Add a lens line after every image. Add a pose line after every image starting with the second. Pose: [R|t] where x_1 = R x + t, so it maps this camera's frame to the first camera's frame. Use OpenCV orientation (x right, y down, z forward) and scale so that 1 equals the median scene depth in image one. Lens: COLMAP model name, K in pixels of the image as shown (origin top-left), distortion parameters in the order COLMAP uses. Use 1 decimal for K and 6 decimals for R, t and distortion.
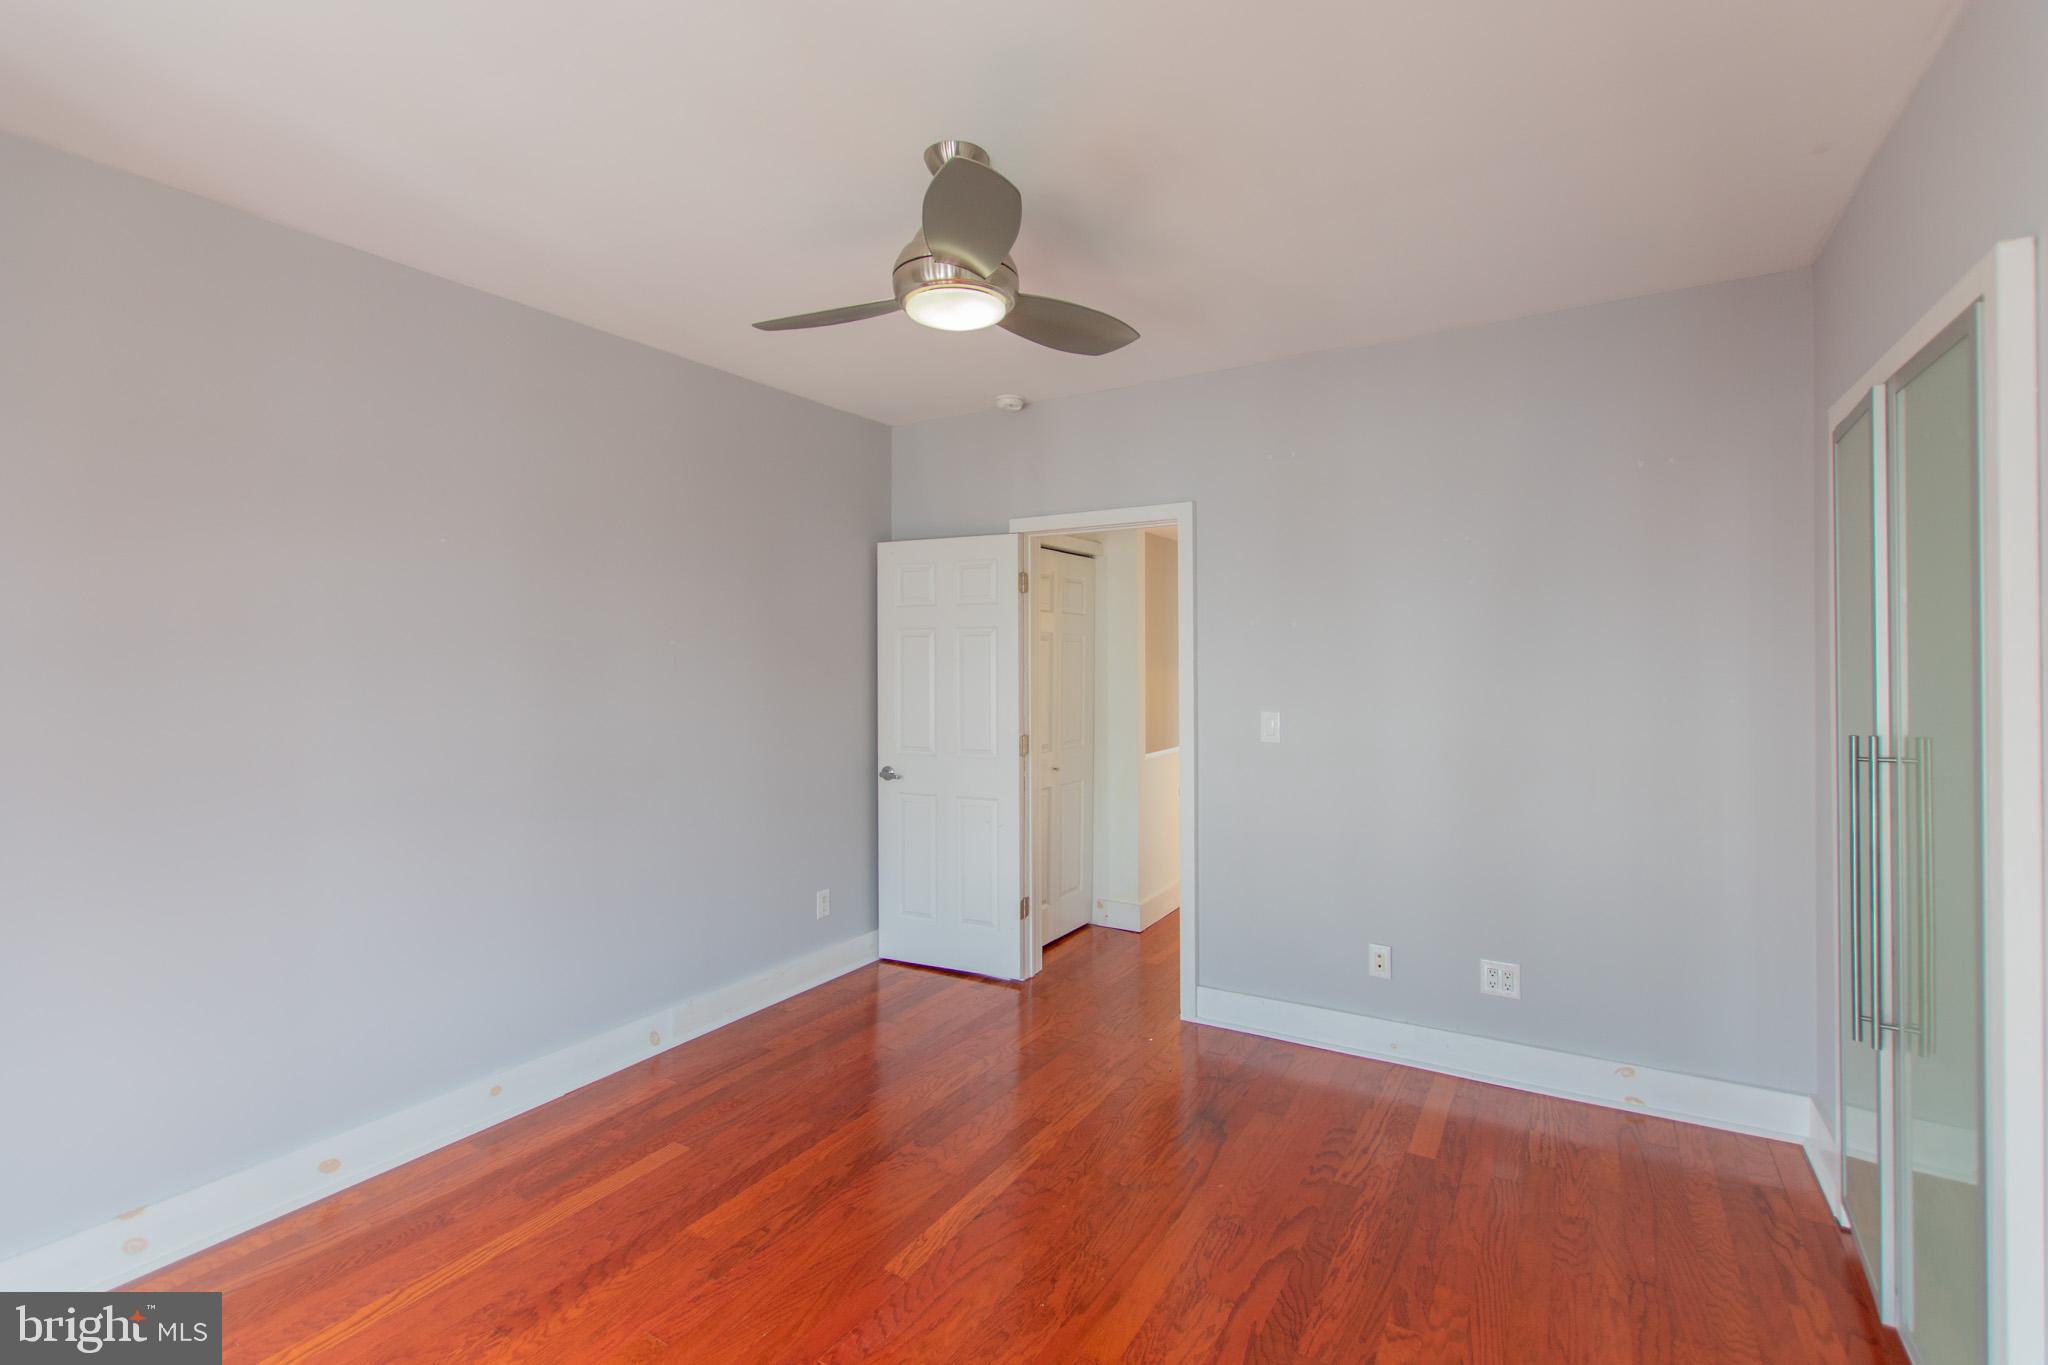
lens RADIAL K [[904.0, 0, 1042.9], [0, 904.0, 653.7], [0, 0, 1]] dist [0.009628, -0.003700]
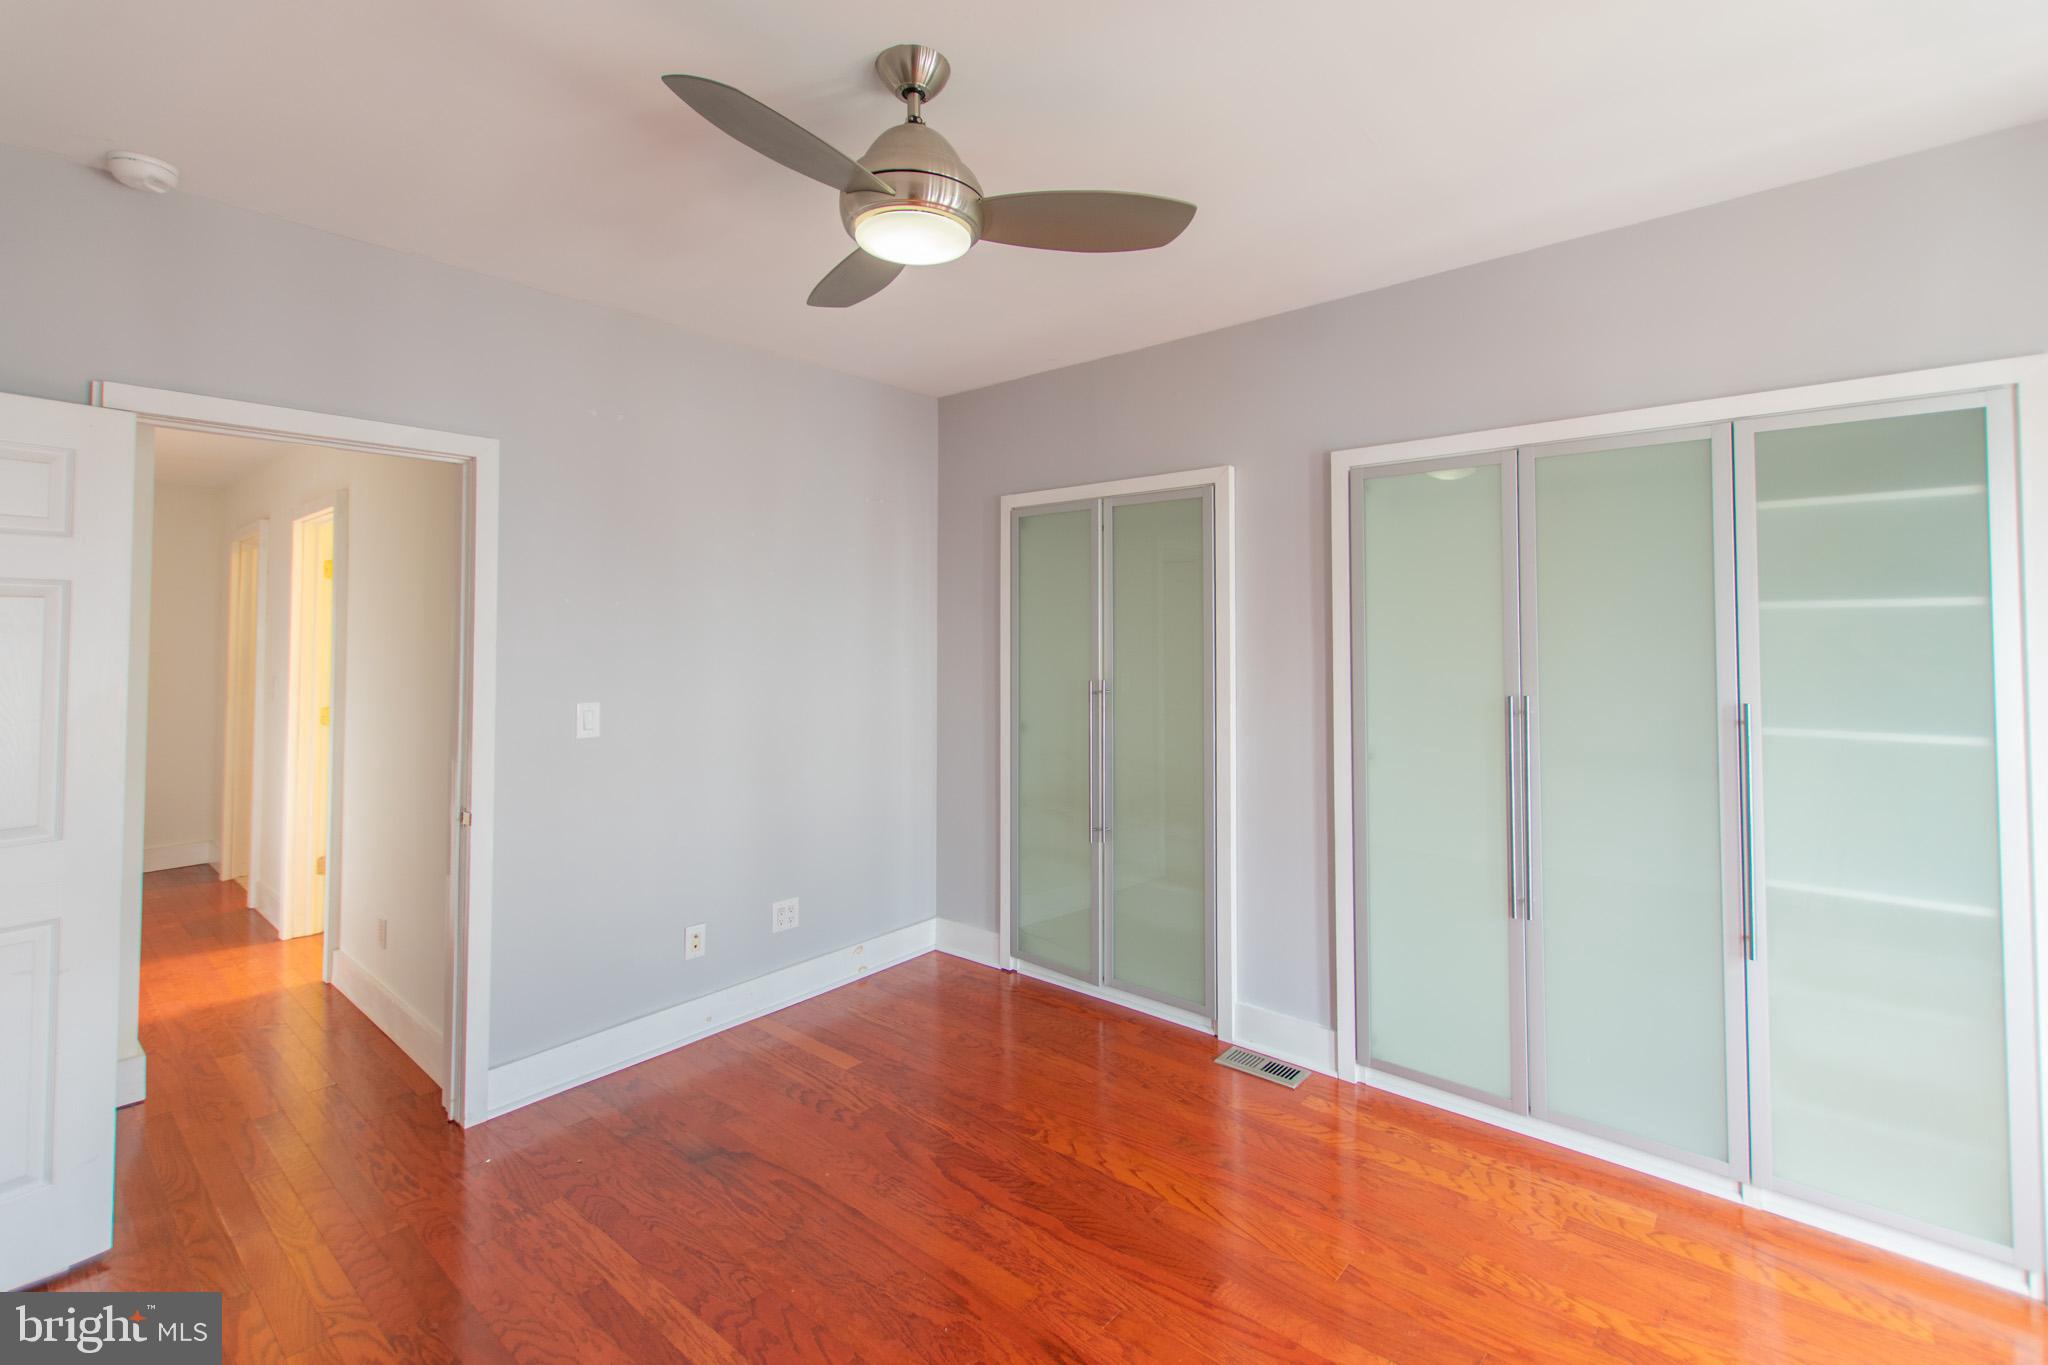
lens RADIAL K [[904.0, 0, 1035.1], [0, 904.0, 617.8], [0, 0, 1]] dist [0.009628, -0.003700]
pose [[0.170318, 0.025517, 0.985059, -0.734564], [-0.001495, 0.999670, -0.025637, 0.006882], [-0.985388, 0.002894, 0.170300, 0.594250]]
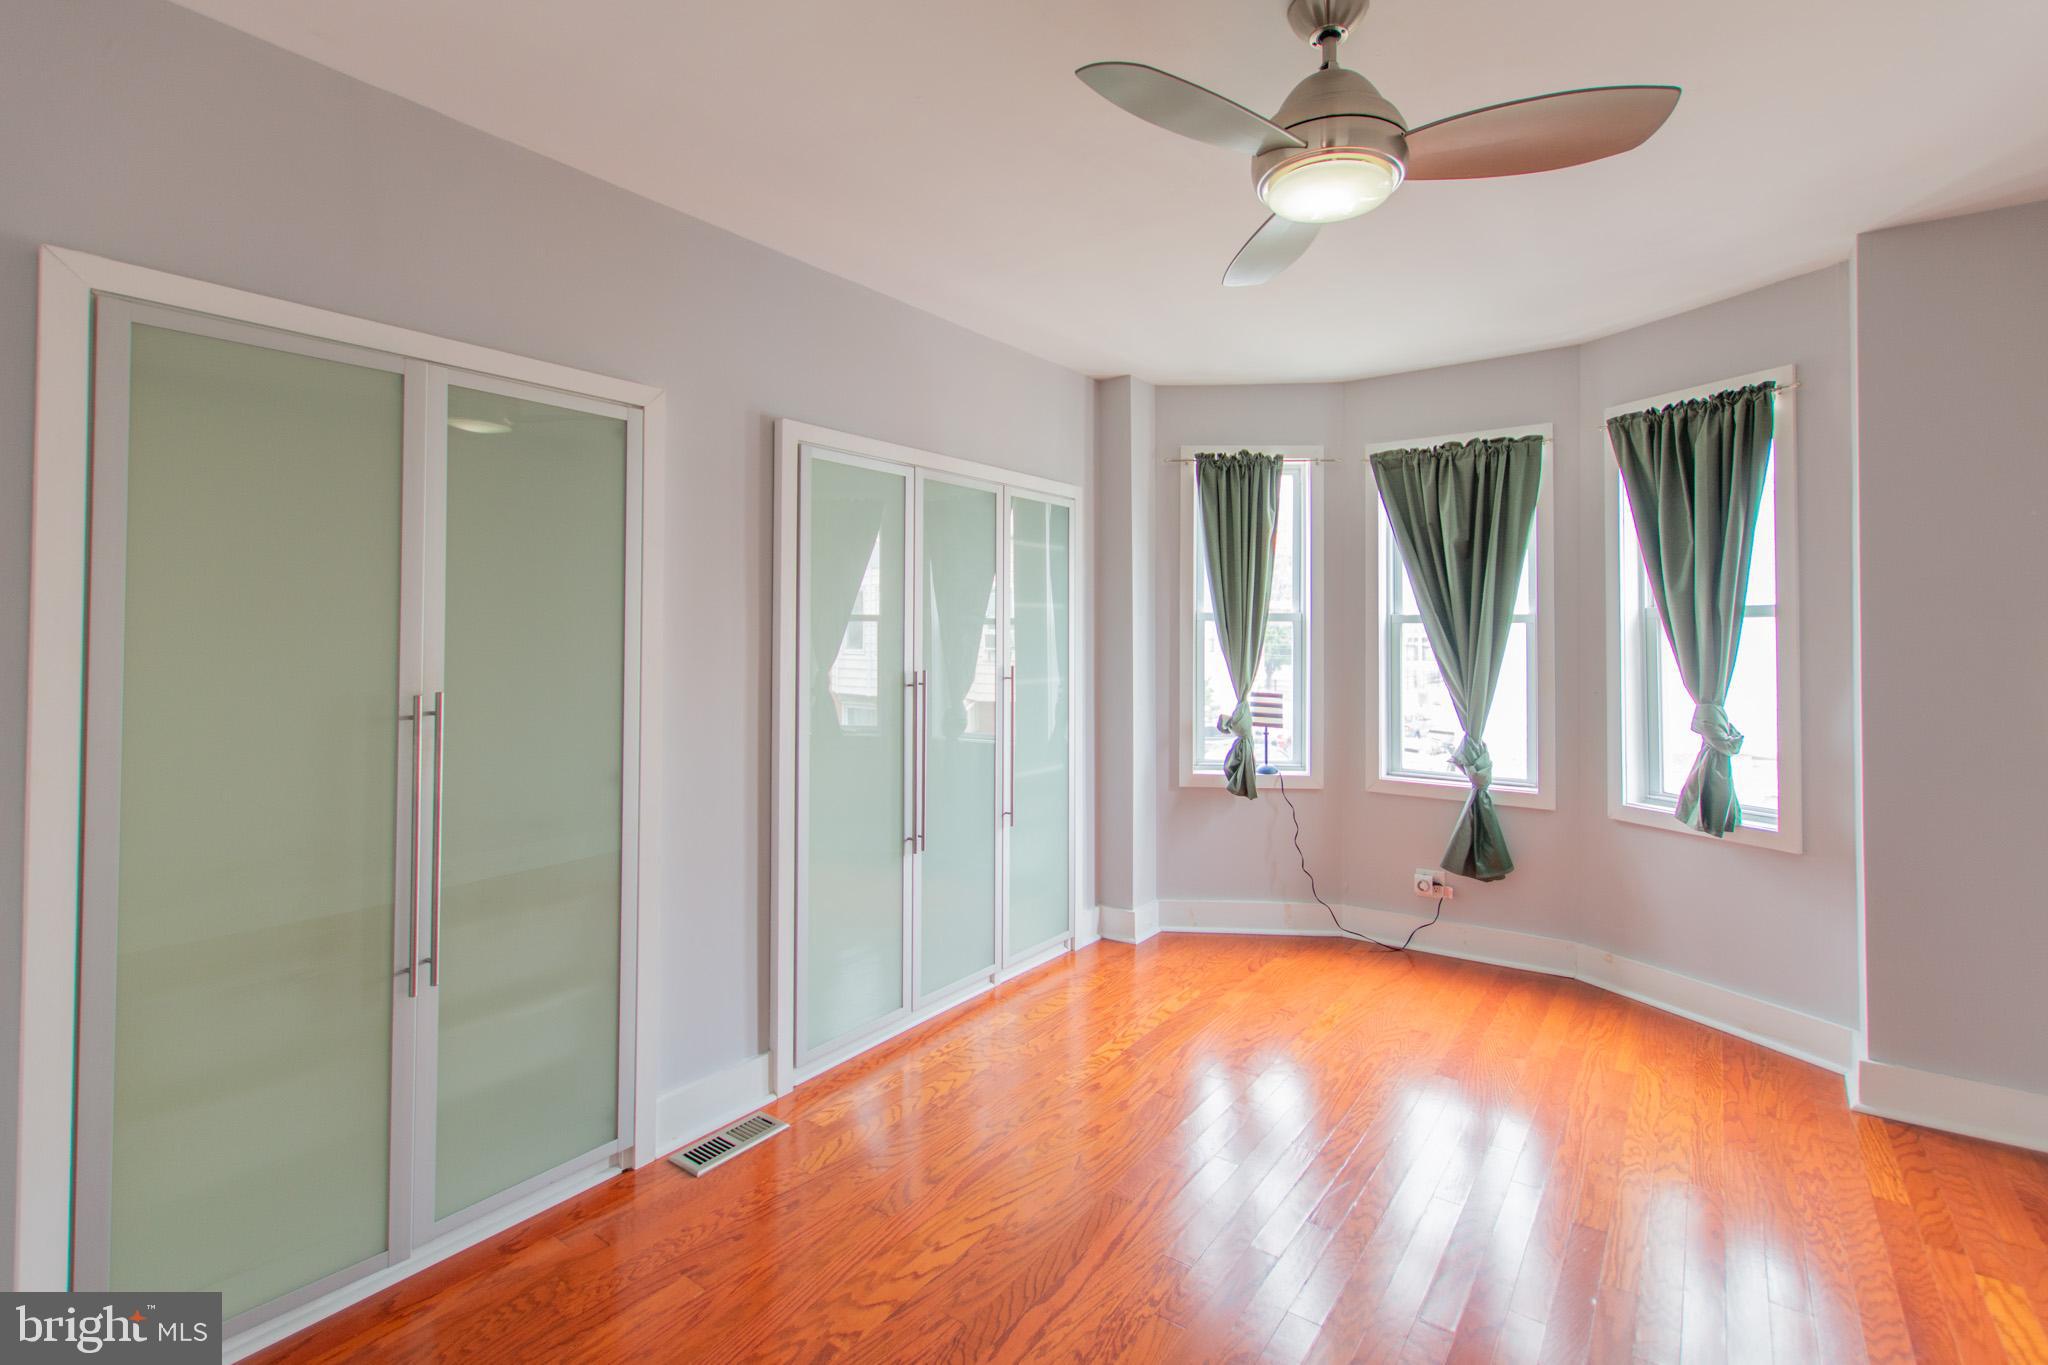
lens RADIAL K [[904.0, 0, 1086.0], [0, 904.0, 621.3], [0, 0, 1]] dist [0.009628, -0.003700]
pose [[-0.997066, 0.006262, 0.076288, 0.051529], [0.005078, 0.999864, -0.015697, 0.021251], [-0.076376, -0.015264, -0.996962, 1.468536]]
